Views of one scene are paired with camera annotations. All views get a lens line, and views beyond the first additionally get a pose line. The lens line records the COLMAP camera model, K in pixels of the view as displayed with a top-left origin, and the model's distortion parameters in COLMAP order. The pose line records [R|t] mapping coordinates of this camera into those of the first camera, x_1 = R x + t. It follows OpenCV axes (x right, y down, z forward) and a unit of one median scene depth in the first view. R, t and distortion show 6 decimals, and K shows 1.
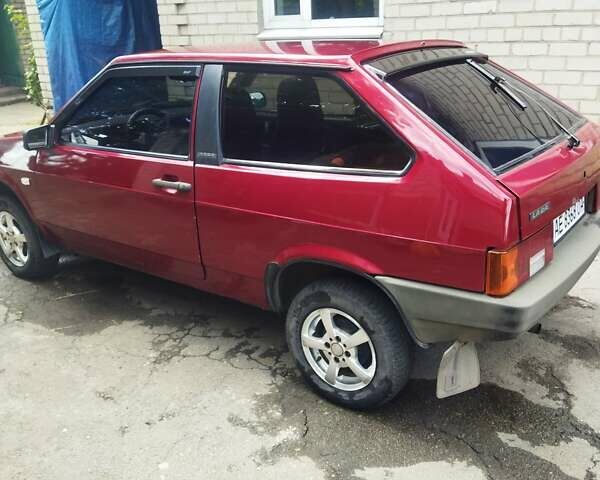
lens RADIAL K [[559.2, 0, 300.0], [0, 559.2, 240.0], [0, 0, 1]] dist [0.114685, -0.144077]
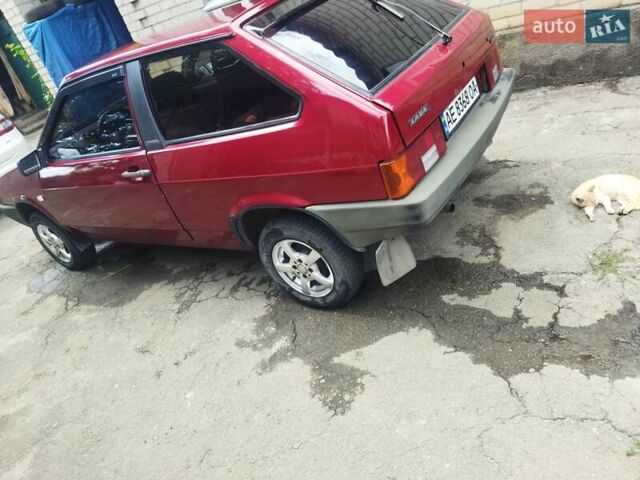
lens RADIAL K [[446.4, 0, 321.1], [0, 446.4, 229.2], [0, 0, 1]] dist [0.102706, -0.115216]
pose [[0.957871, -0.281135, -0.058705, 0.181169], [0.286900, 0.945999, 0.150910, -0.022027], [0.013109, -0.161395, 0.986803, 0.049405]]
